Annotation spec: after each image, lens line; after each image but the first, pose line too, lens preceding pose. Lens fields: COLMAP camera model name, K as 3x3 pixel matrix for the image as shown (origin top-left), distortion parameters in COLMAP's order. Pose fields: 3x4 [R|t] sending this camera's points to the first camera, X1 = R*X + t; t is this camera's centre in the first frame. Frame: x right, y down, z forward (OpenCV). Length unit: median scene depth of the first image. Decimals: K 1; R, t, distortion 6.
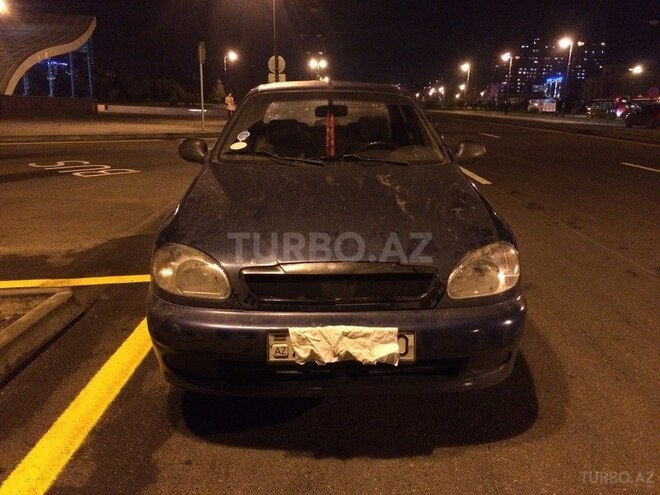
lens RADIAL K [[568.8, 0, 331.9], [0, 568.8, 244.8], [0, 0, 1]] dist [0.057422, -0.024289]
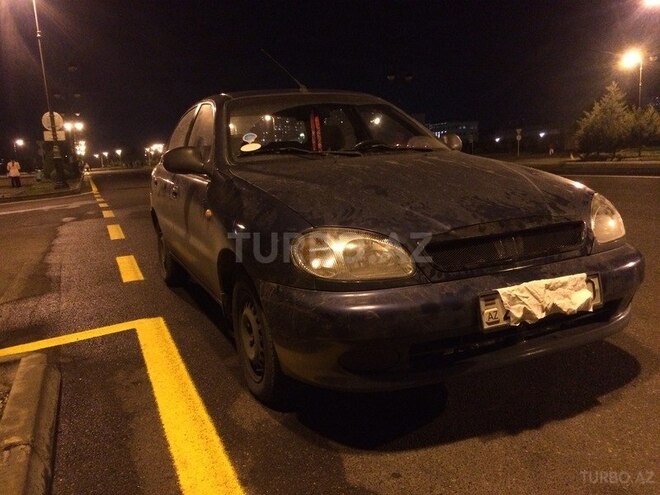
lens RADIAL K [[568.8, 0, 330.5], [0, 568.8, 250.0], [0, 0, 1]] dist [0.057422, -0.024289]
pose [[0.916214, -0.127755, 0.379778, -0.661332], [0.161839, 0.985048, -0.059071, 0.093926], [-0.366553, 0.115584, 0.923190, 0.237862]]
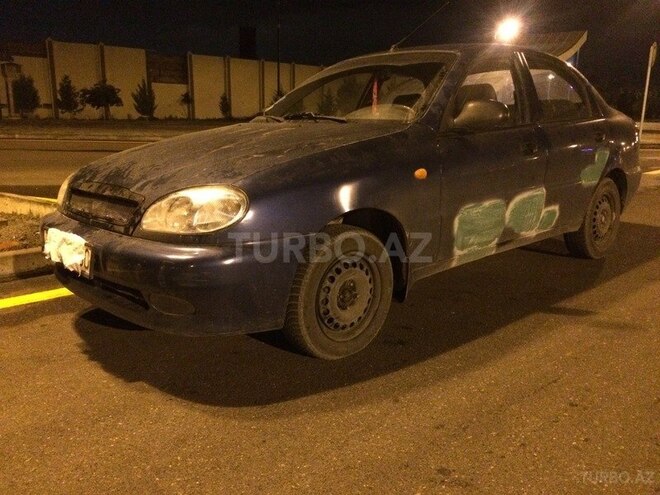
lens RADIAL K [[568.8, 0, 330.8], [0, 568.8, 245.2], [0, 0, 1]] dist [0.057422, -0.024289]
pose [[0.668600, 0.154285, -0.727440, 1.220477], [-0.177630, 0.983057, 0.045237, 0.019243], [0.722095, 0.098970, 0.684678, 0.590092]]
